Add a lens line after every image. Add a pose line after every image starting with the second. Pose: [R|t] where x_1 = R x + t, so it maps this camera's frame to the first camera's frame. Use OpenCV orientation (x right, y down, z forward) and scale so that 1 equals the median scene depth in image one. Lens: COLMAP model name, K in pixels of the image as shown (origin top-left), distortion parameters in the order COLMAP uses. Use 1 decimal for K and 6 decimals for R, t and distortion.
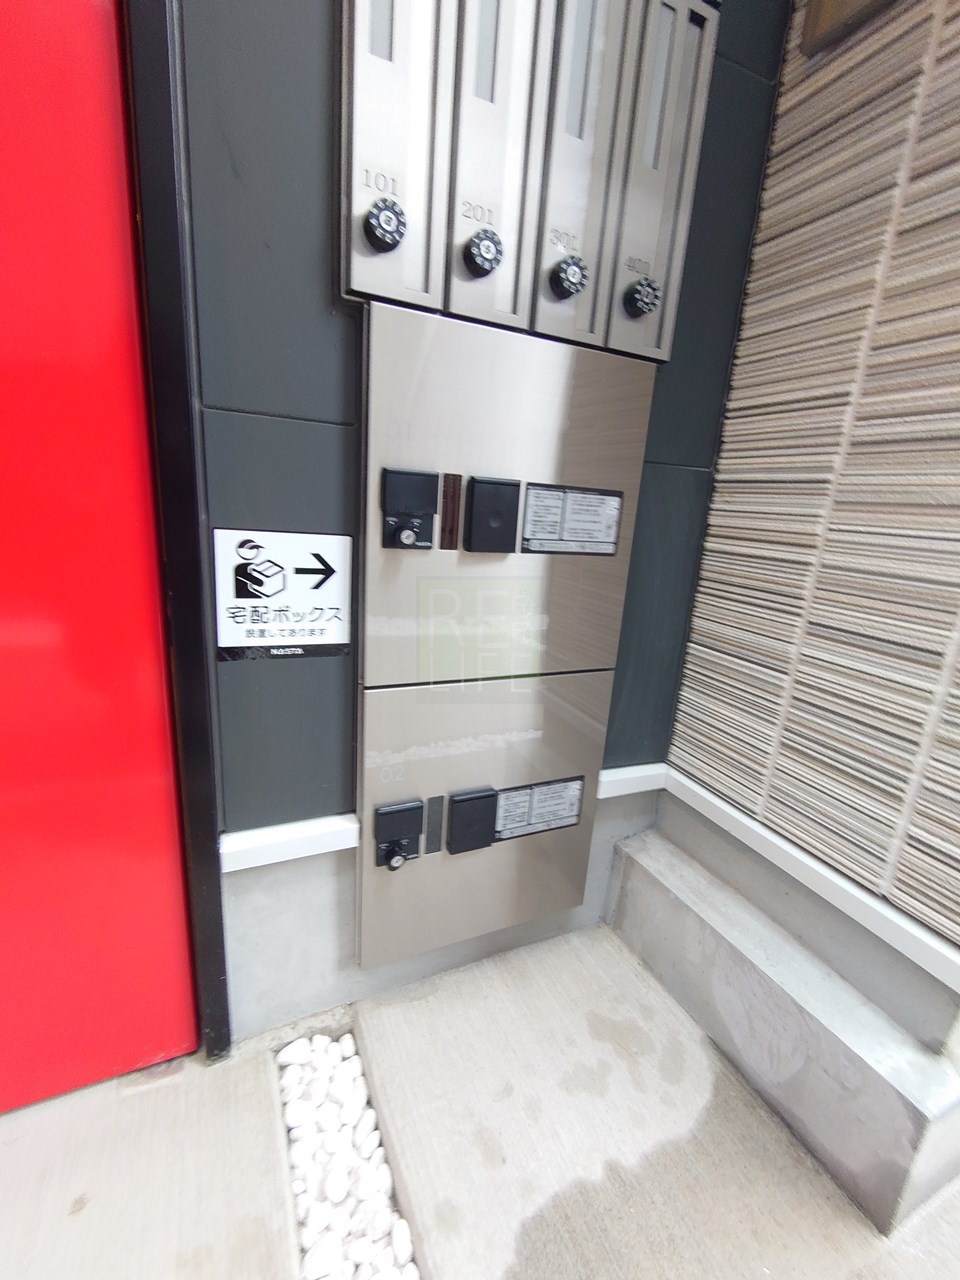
lens RADIAL K [[552.1, 0, 478.8], [0, 552.1, 649.9], [0, 0, 1]] dist [0.000370, -0.001079]
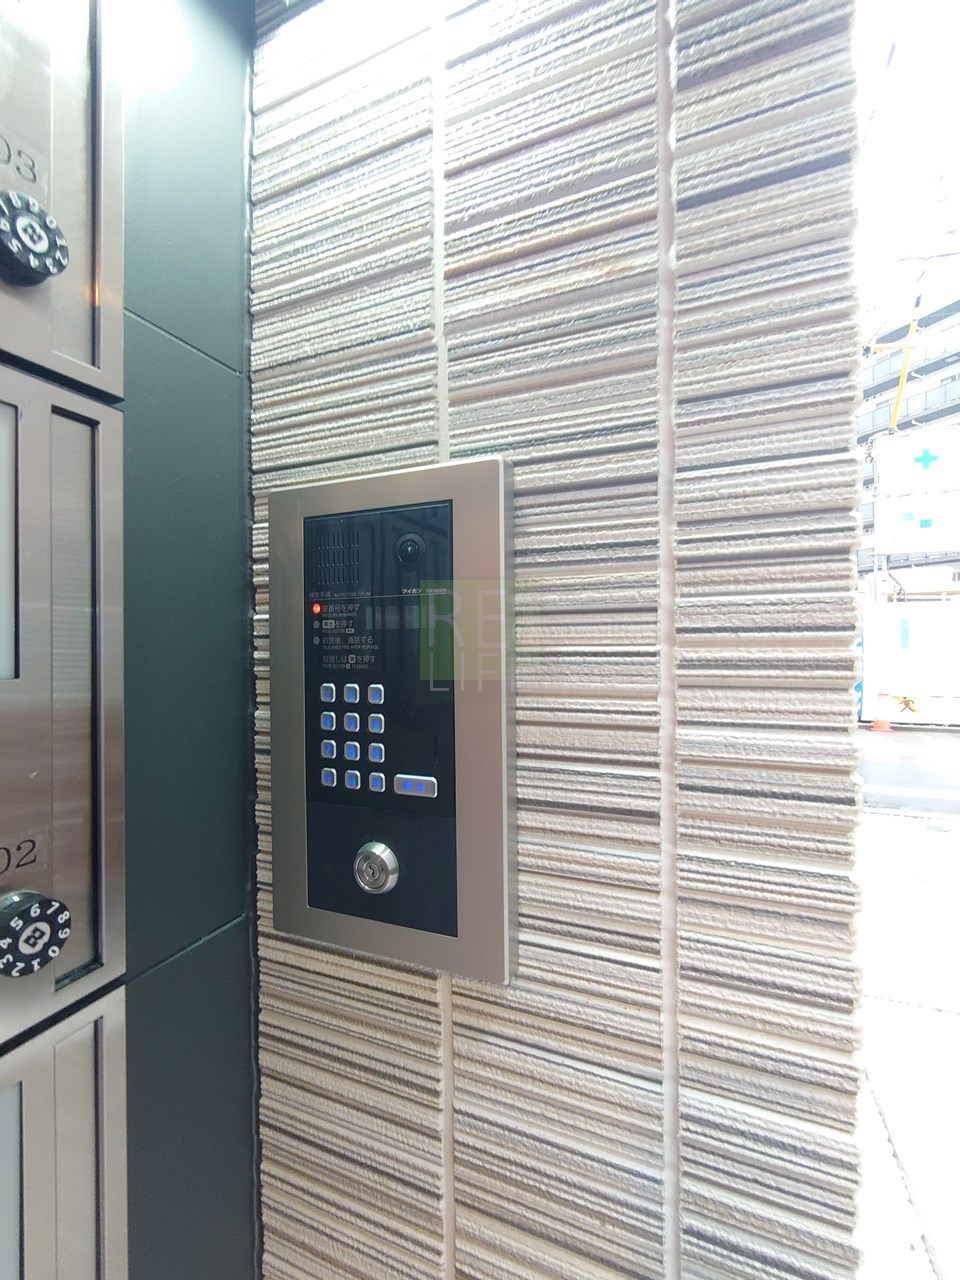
lens RADIAL K [[552.1, 0, 483.2], [0, 552.1, 641.8], [0, 0, 1]] dist [0.000370, -0.001079]
pose [[0.733702, -0.079567, 0.674796, 0.306126], [0.229105, 0.963932, -0.135446, -1.177931], [-0.639681, 0.253976, 0.725468, 0.213379]]
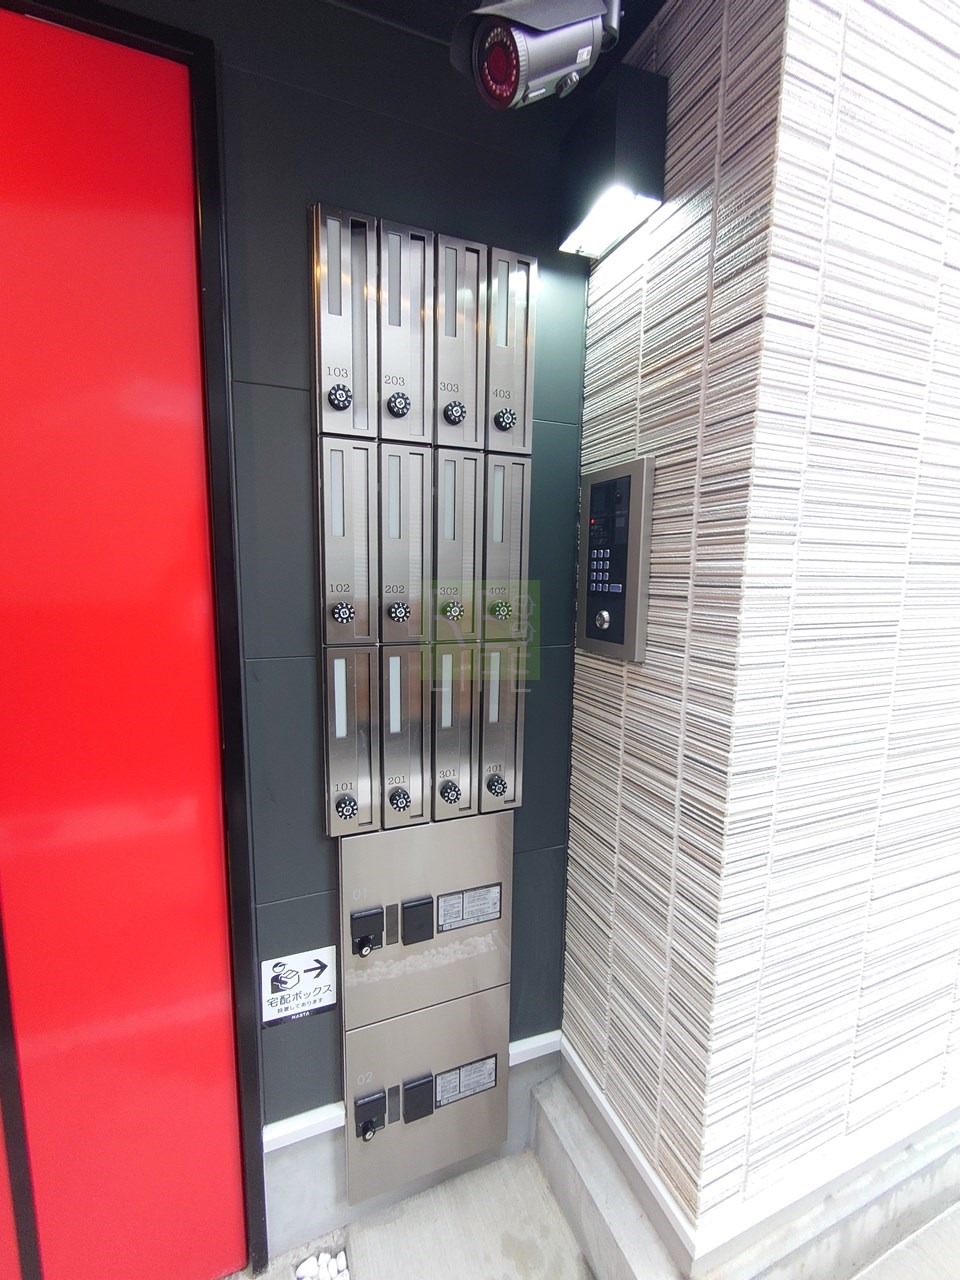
lens RADIAL K [[552.1, 0, 485.5], [0, 552.1, 636.3], [0, 0, 1]] dist [0.000370, -0.001079]
pose [[0.997190, -0.052280, -0.053651, 0.350016], [0.044526, 0.989607, -0.136728, -0.813461], [0.060241, 0.133955, 0.989155, -0.762091]]
